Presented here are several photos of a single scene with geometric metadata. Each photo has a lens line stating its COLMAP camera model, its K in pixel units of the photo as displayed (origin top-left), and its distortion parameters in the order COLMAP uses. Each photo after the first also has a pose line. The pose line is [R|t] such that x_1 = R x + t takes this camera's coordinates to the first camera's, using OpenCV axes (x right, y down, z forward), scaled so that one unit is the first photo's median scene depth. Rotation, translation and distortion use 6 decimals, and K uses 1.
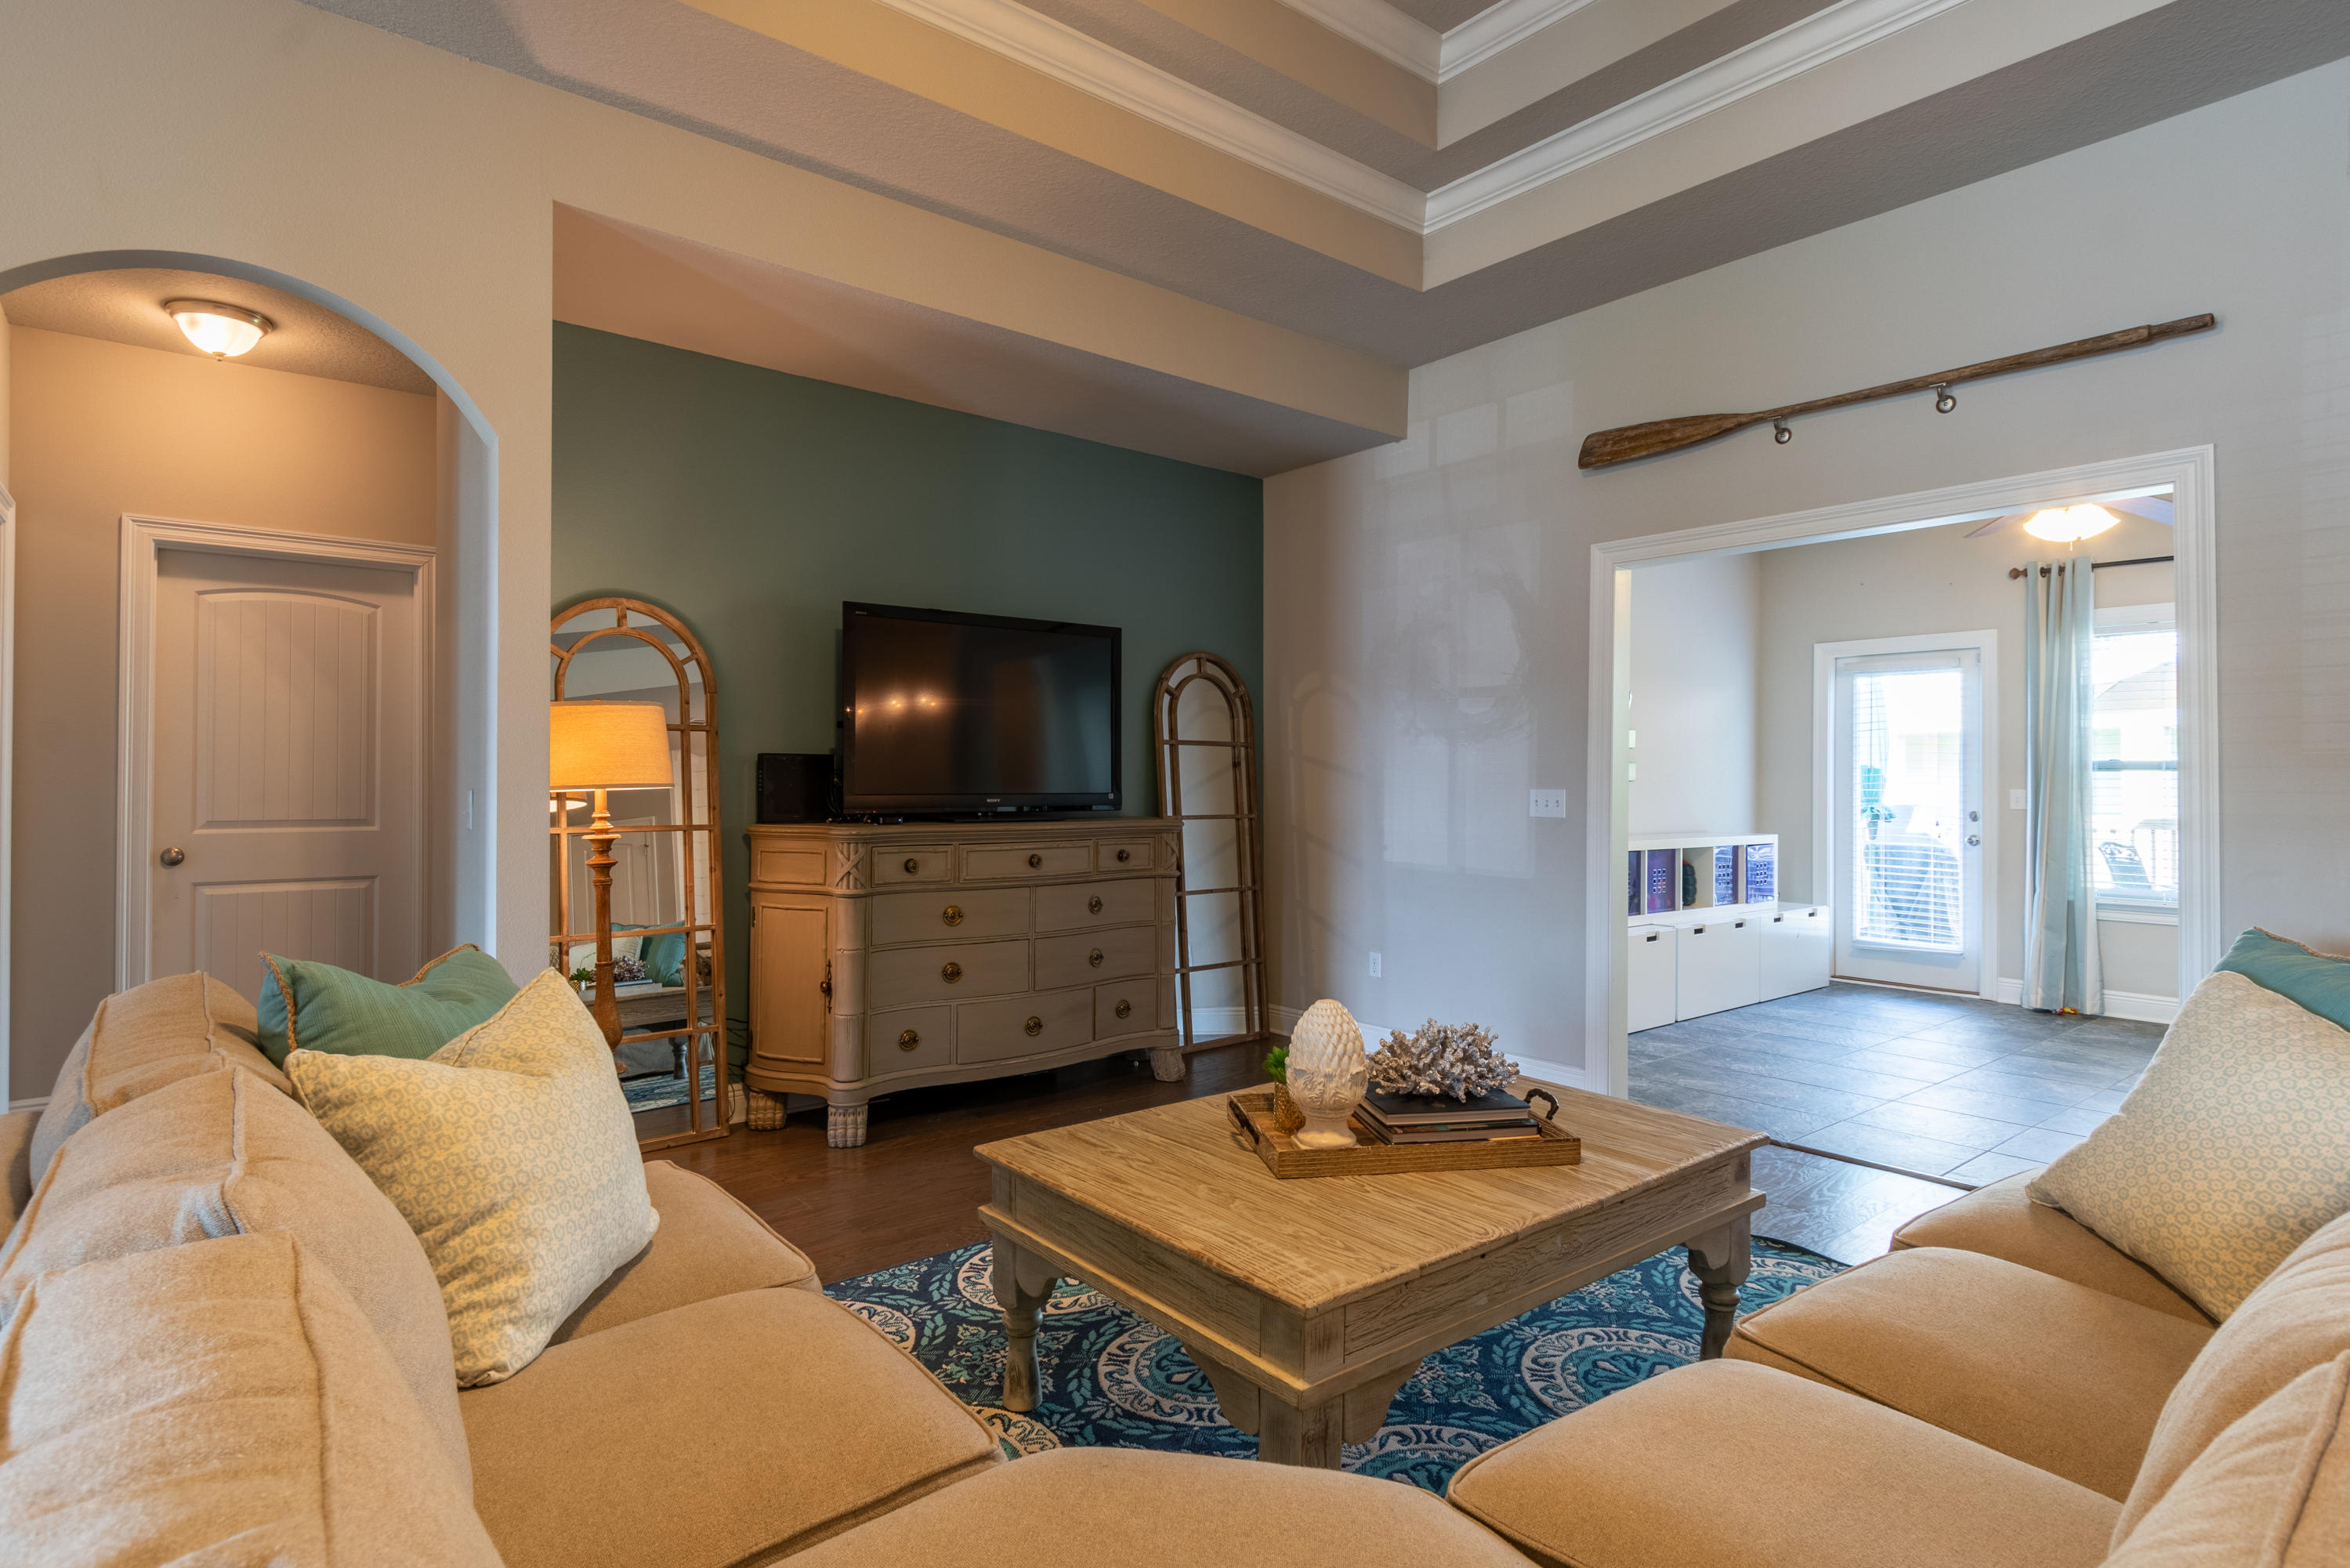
lens RADIAL K [[1216.8, 0, 1136.0], [0, 1216.8, 772.0], [0, 0, 1]] dist [-0.000484, -0.000073]
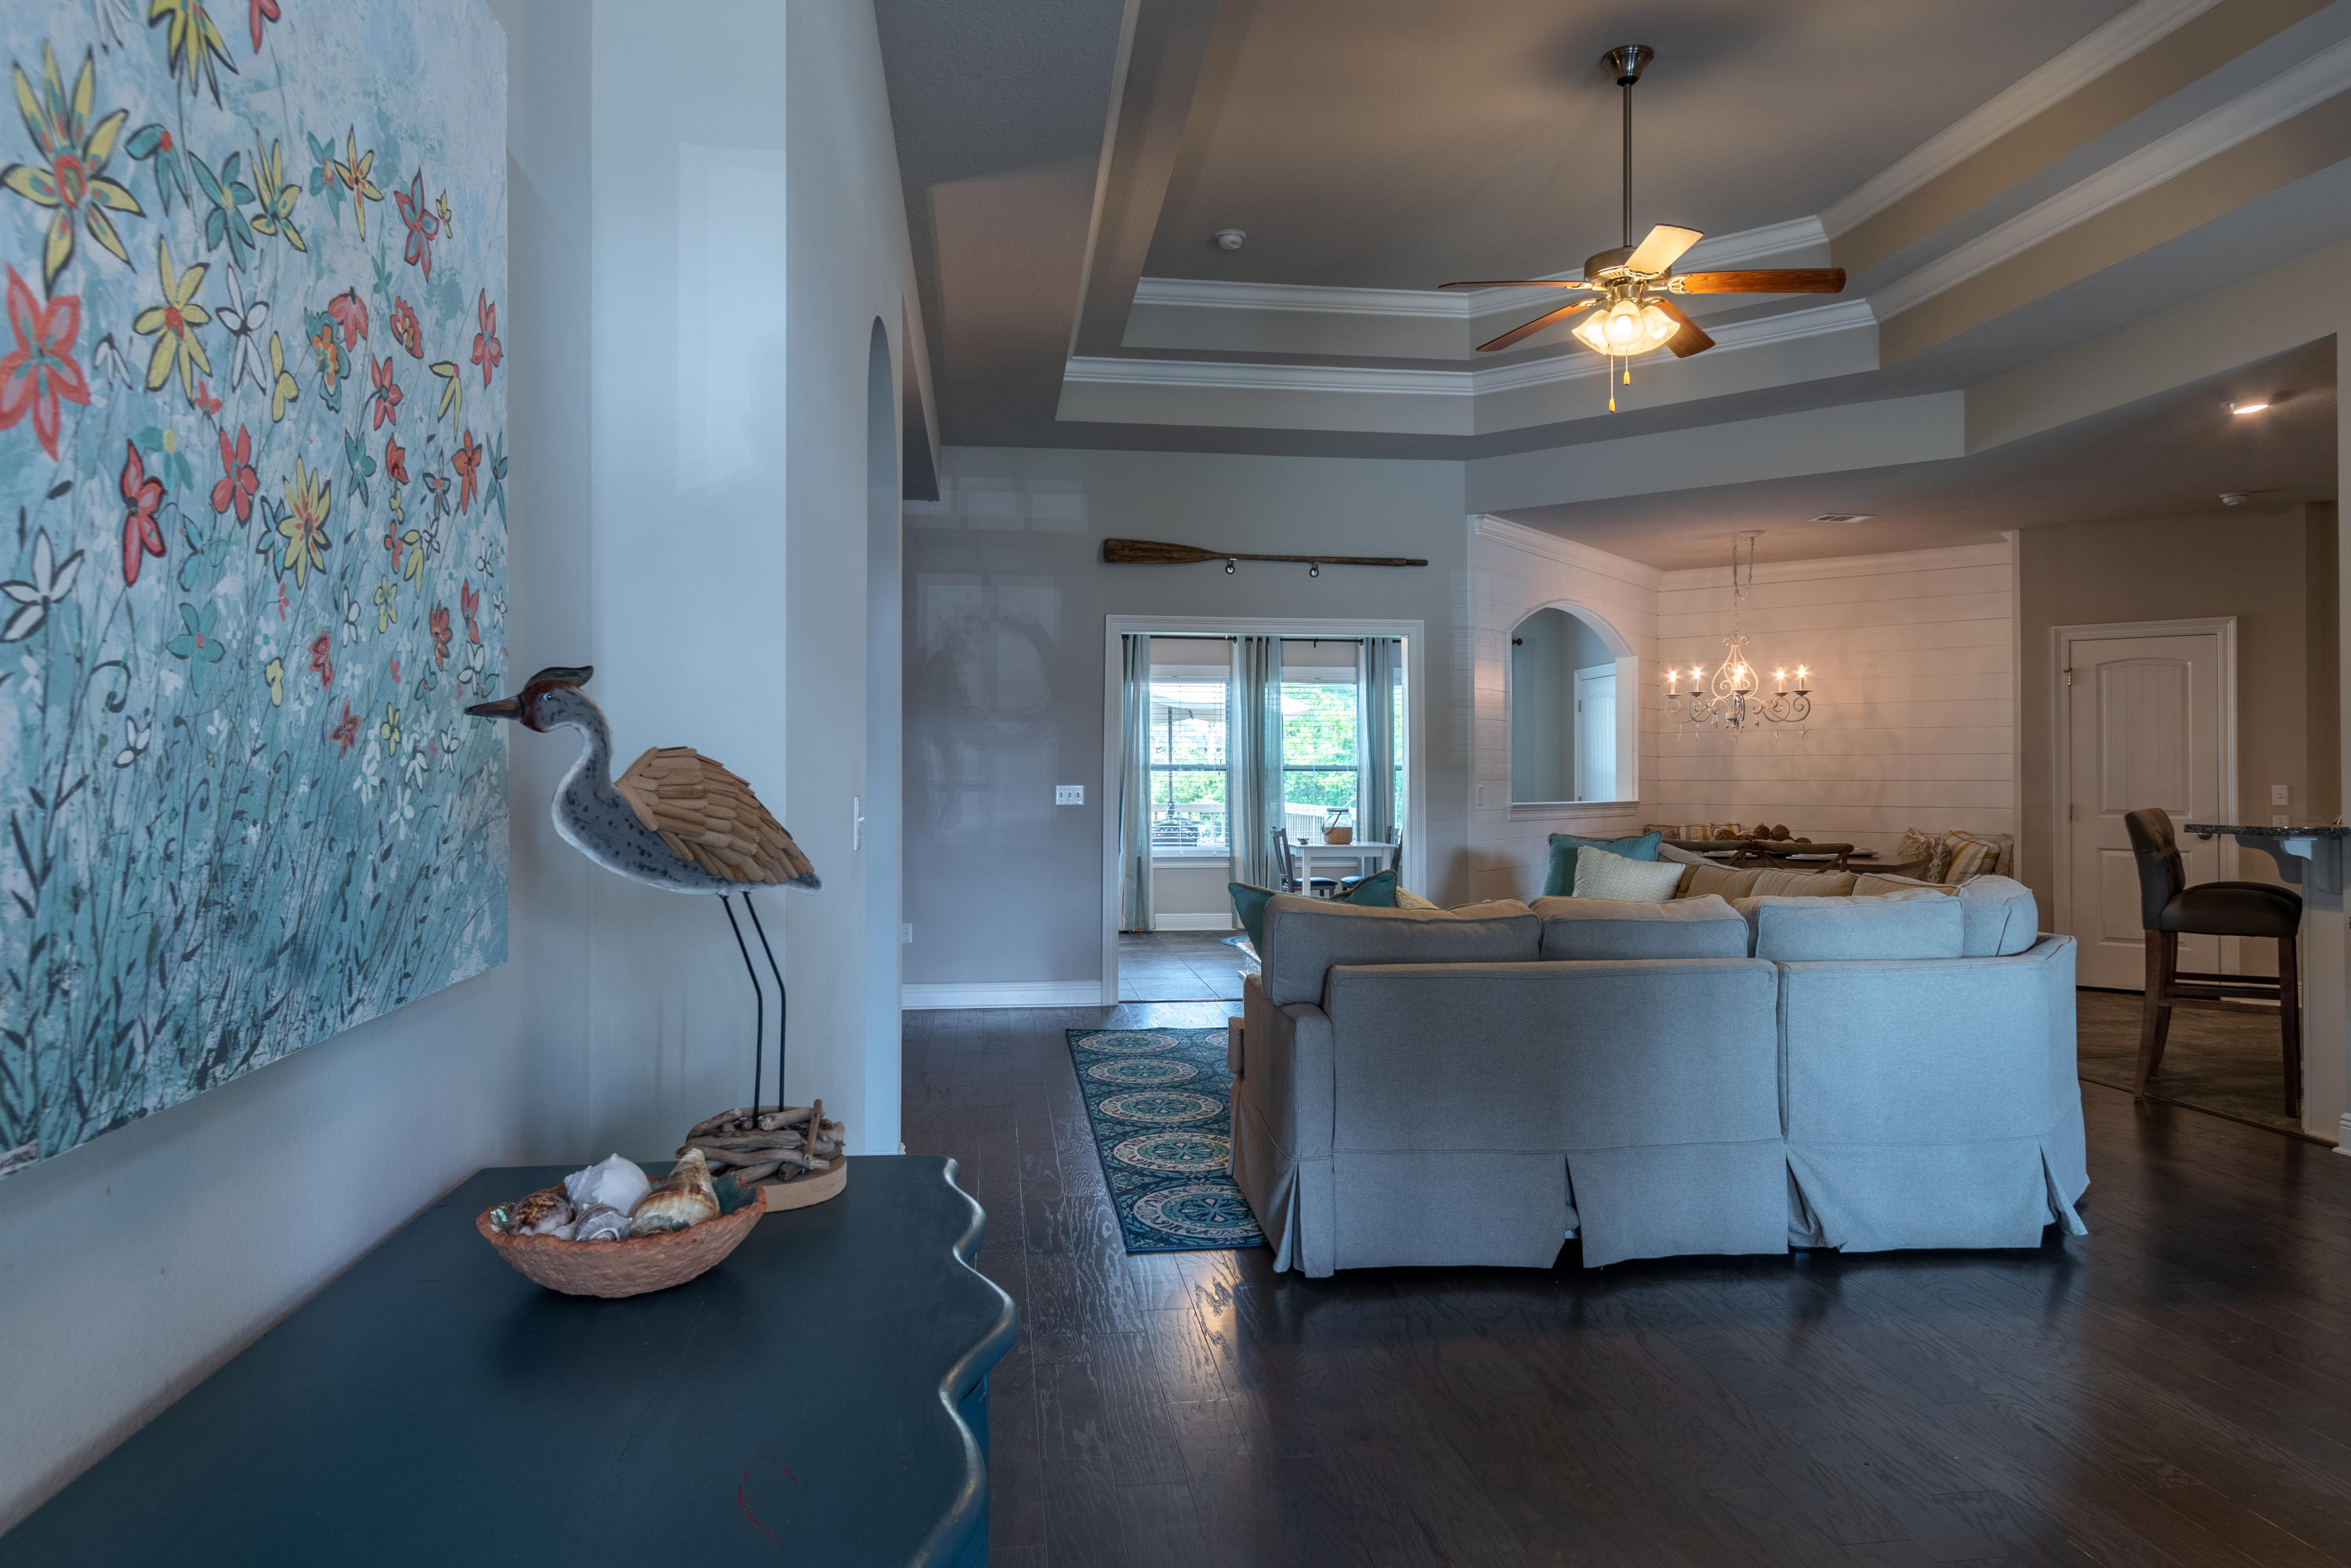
lens RADIAL K [[1453.9, 0, 1181.8], [0, 1453.9, 752.1], [0, 0, 1]] dist [0.003612, 0.000629]
pose [[0.515362, 0.011708, 0.856892, -0.741387], [-0.001880, 0.999920, -0.012532, -0.001657], [-0.856970, 0.004847, 0.515343, 0.023501]]
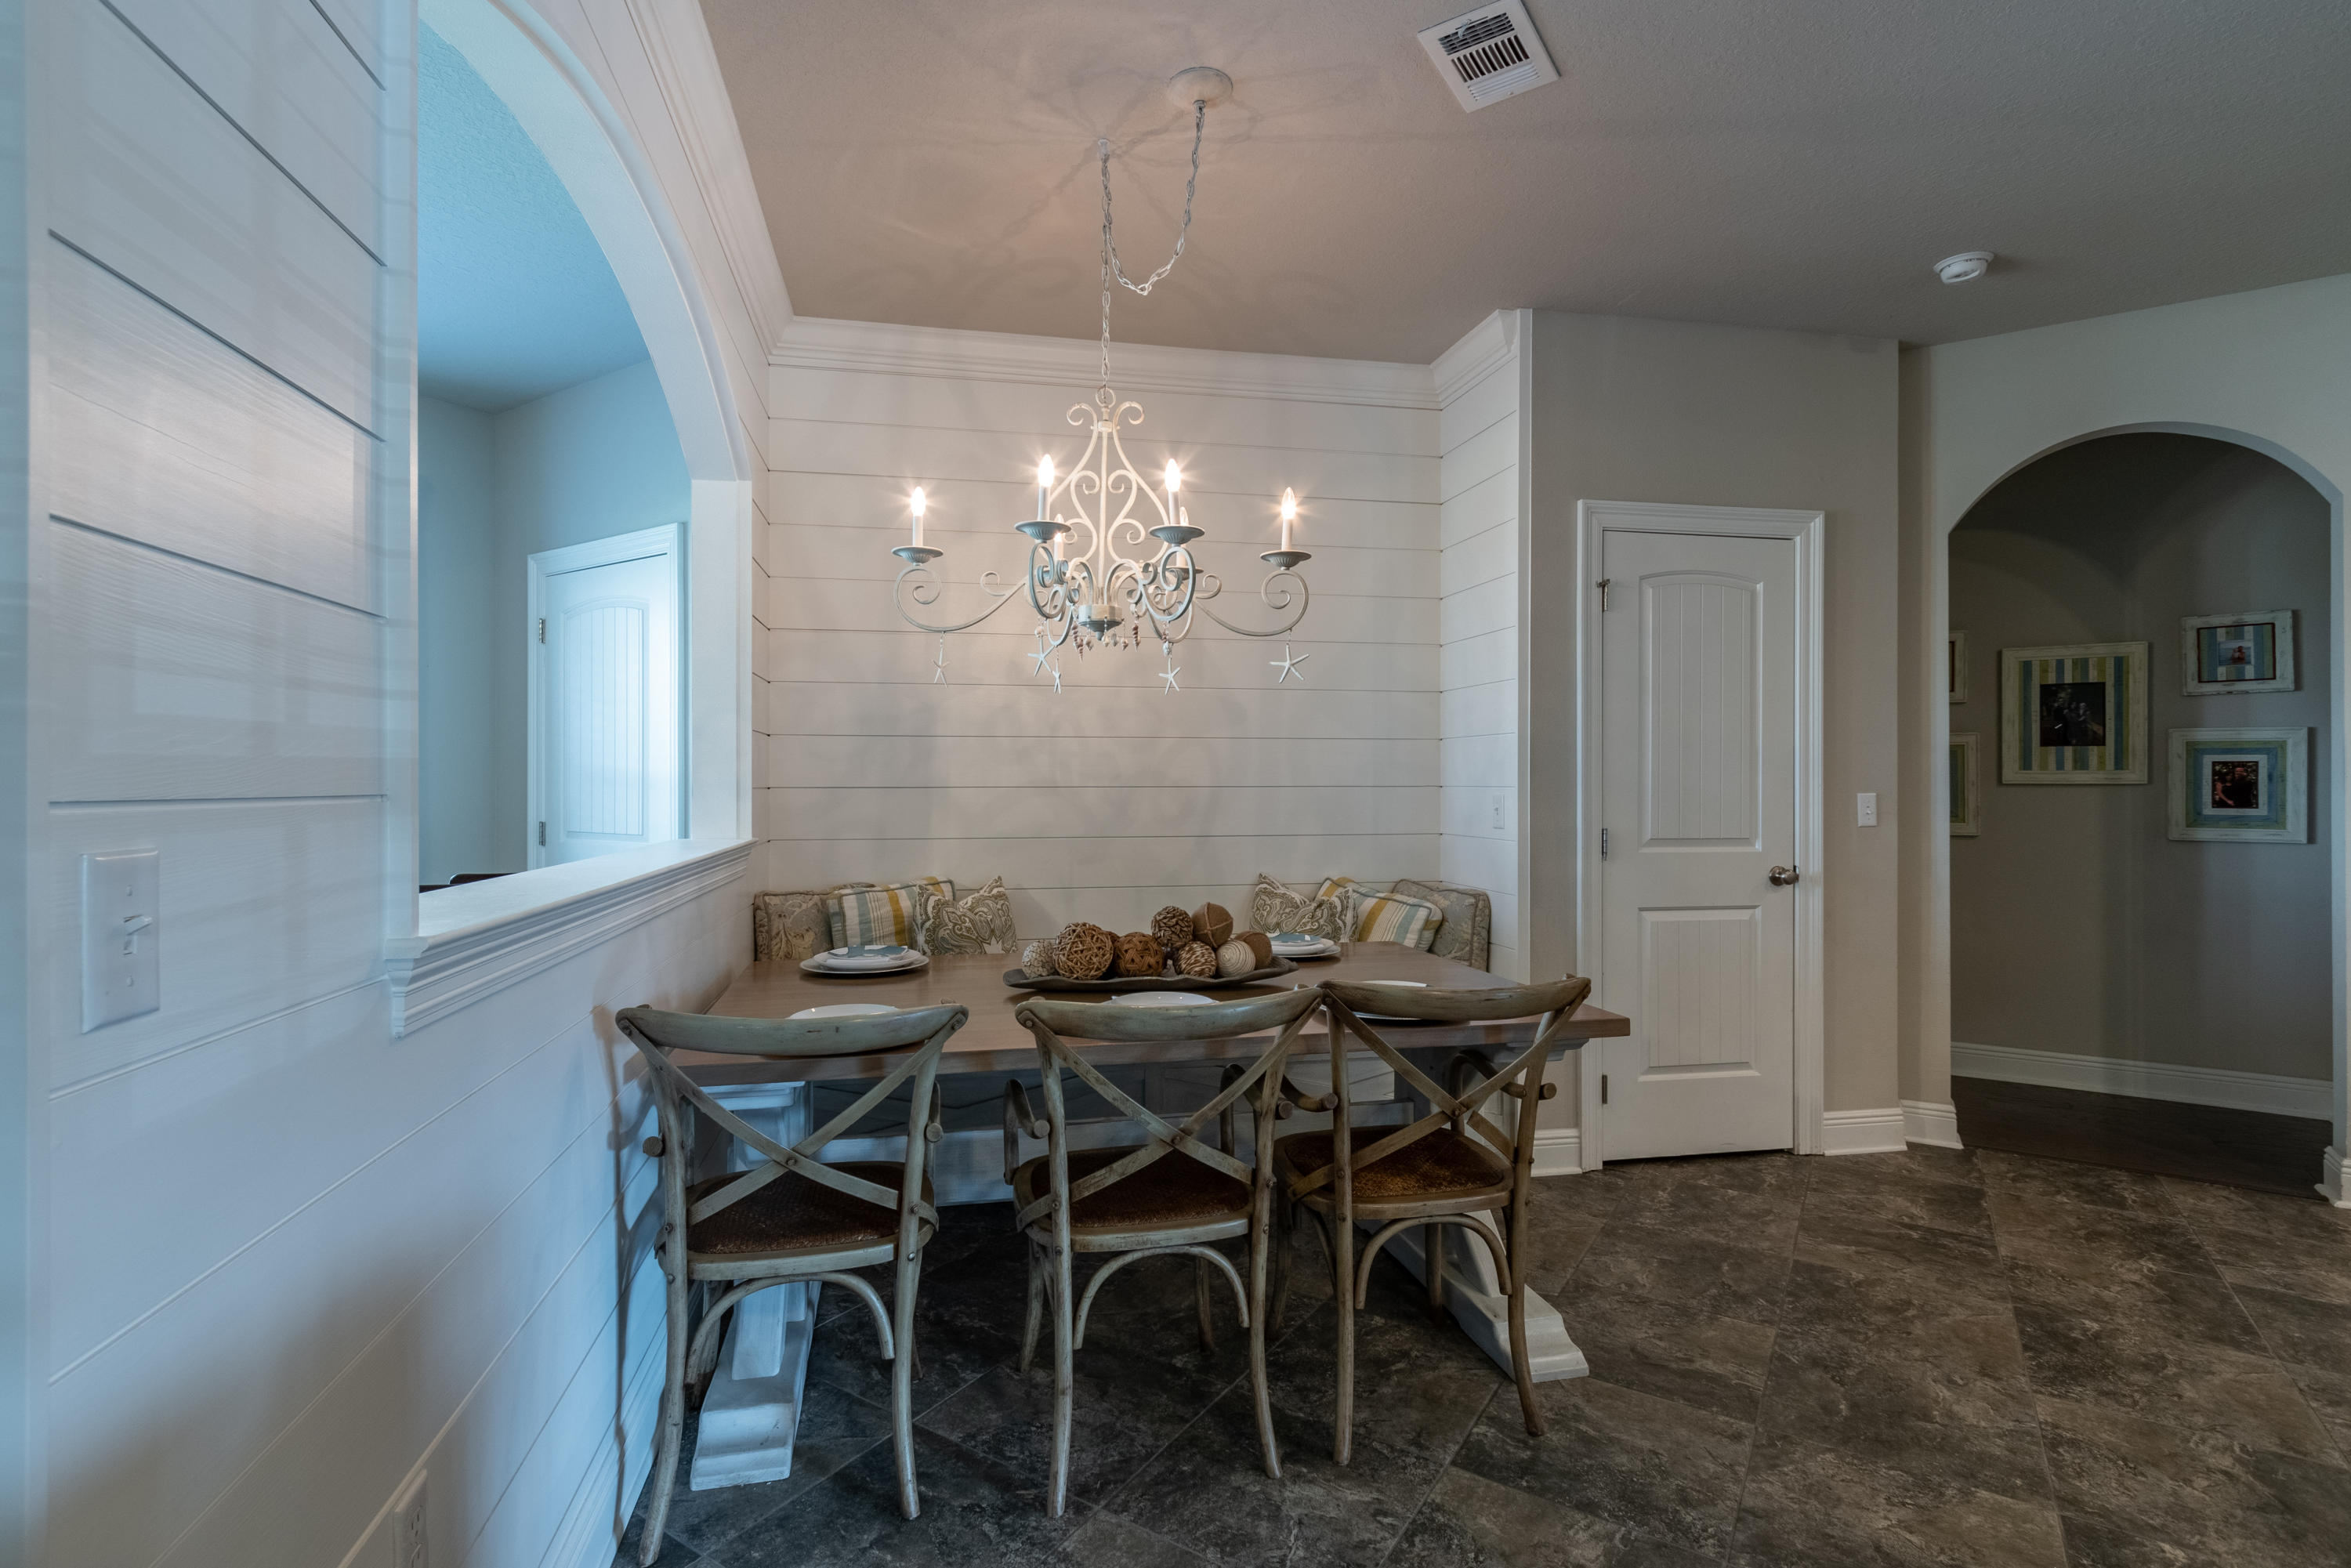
lens RADIAL K [[1101.3, 0, 1152.4], [0, 1101.3, 781.0], [0, 0, 1]] dist [-0.001552, -0.001137]
pose [[-0.304521, -0.002901, 0.952501, 0.341428], [-0.005010, 0.999986, 0.001444, 0.003353], [-0.952492, -0.004332, -0.304532, 0.388614]]
